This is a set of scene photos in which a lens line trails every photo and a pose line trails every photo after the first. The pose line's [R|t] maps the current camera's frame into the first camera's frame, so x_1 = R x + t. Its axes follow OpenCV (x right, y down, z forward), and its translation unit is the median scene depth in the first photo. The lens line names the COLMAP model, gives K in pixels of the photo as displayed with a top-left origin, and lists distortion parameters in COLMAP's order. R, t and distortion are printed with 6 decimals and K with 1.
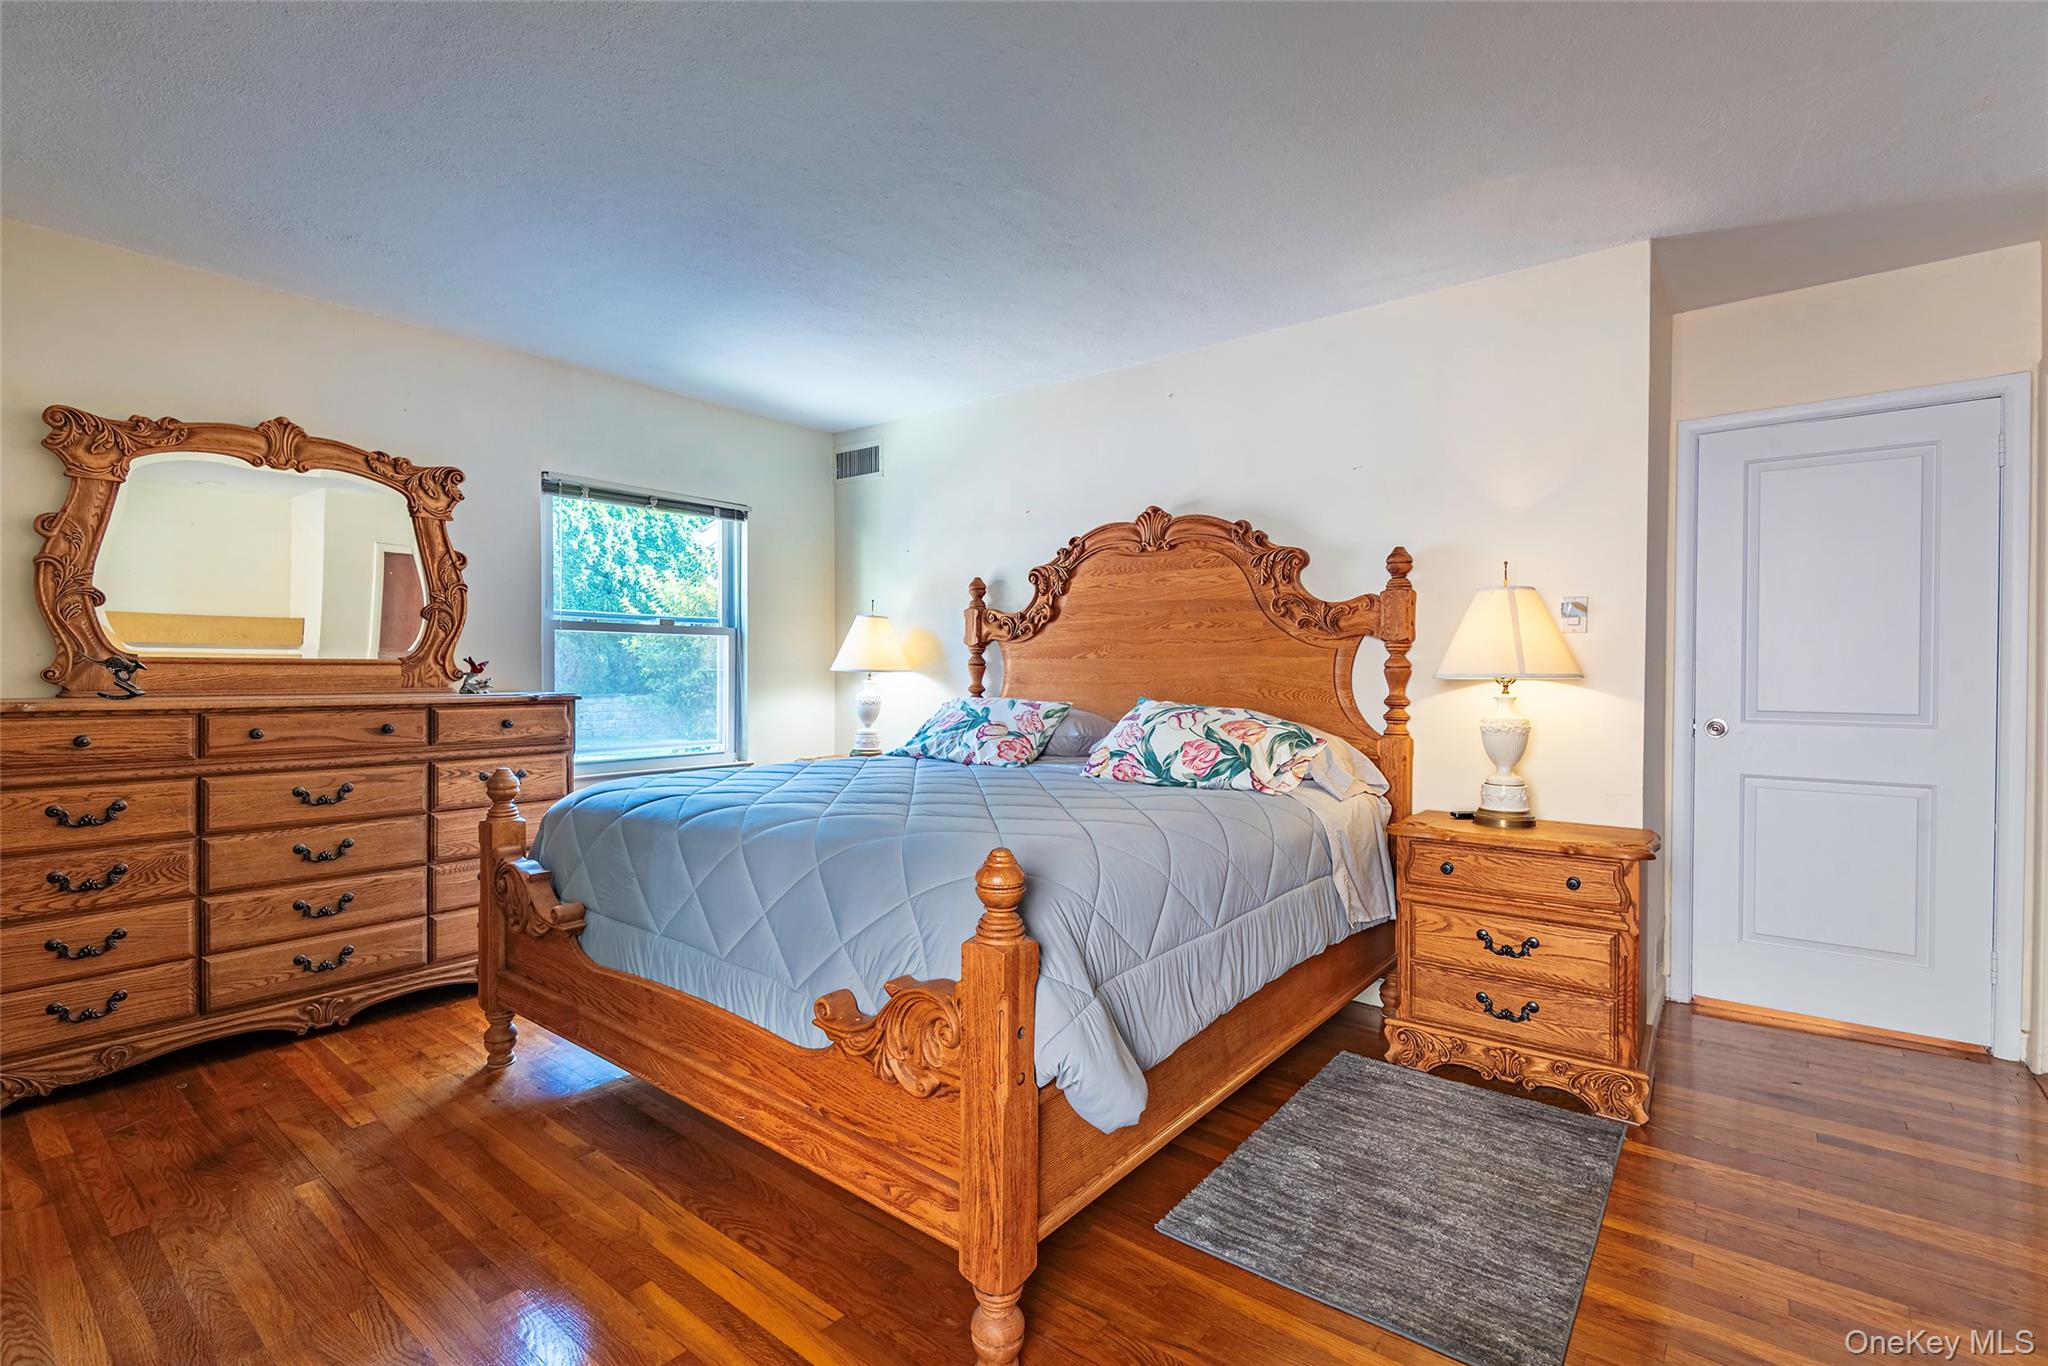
lens RADIAL K [[967.8, 0, 1024.0], [0, 967.8, 683.0], [0, 0, 1]] dist [0.044420, -0.025441]
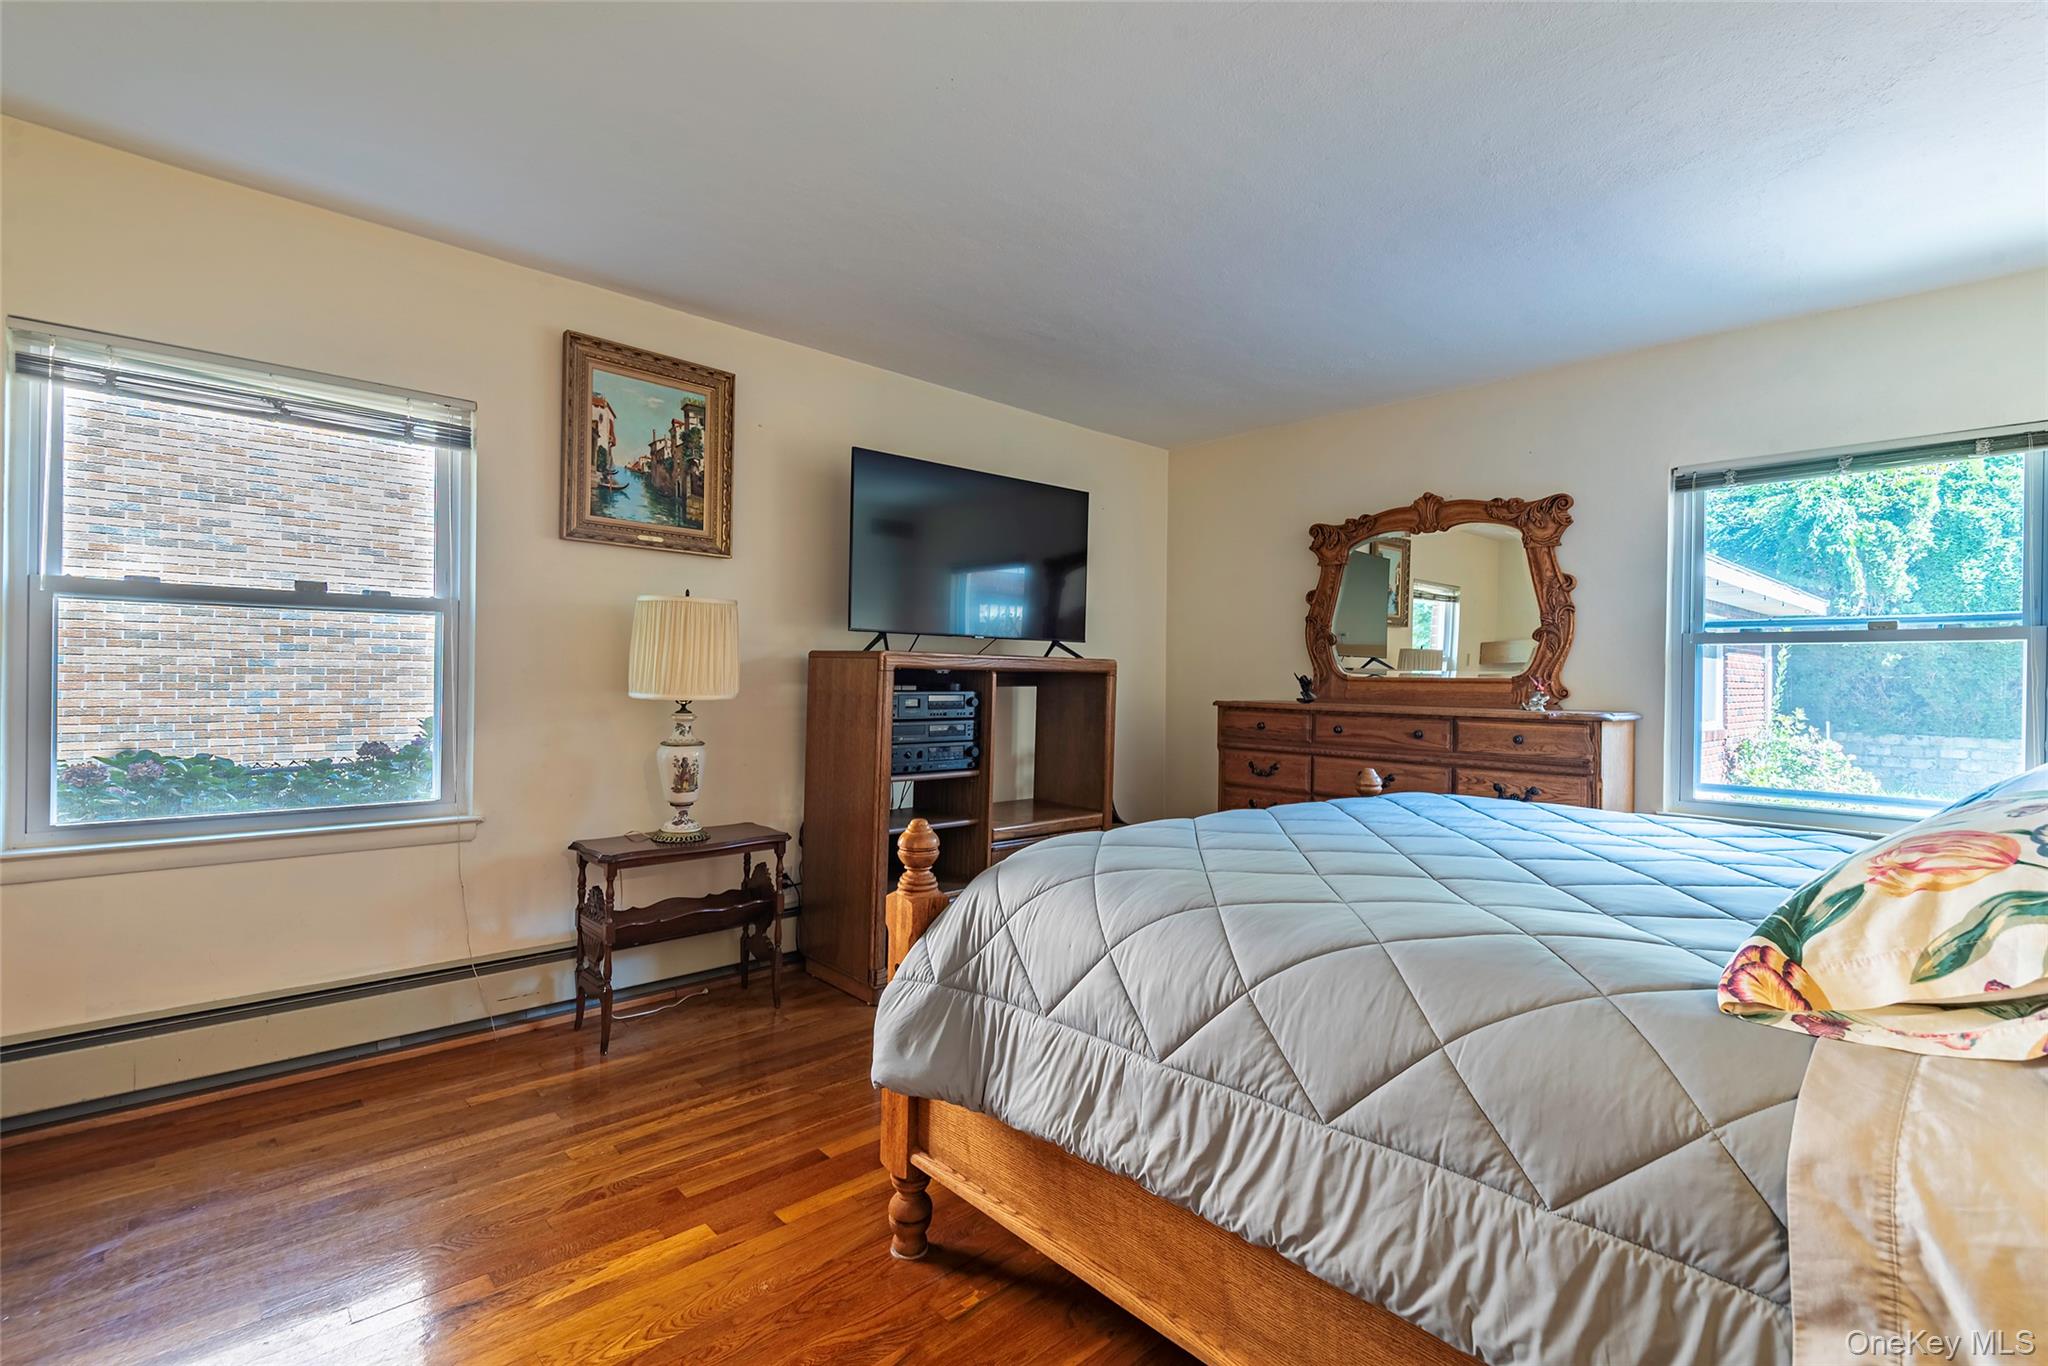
lens RADIAL K [[967.8, 0, 1024.0], [0, 967.8, 683.0], [0, 0, 1]] dist [0.044420, -0.025441]
pose [[-0.180769, -0.002721, -0.983522, 0.587061], [-0.031514, 0.999499, 0.003028, -0.004968], [0.983021, 0.031542, -0.180764, 0.687536]]
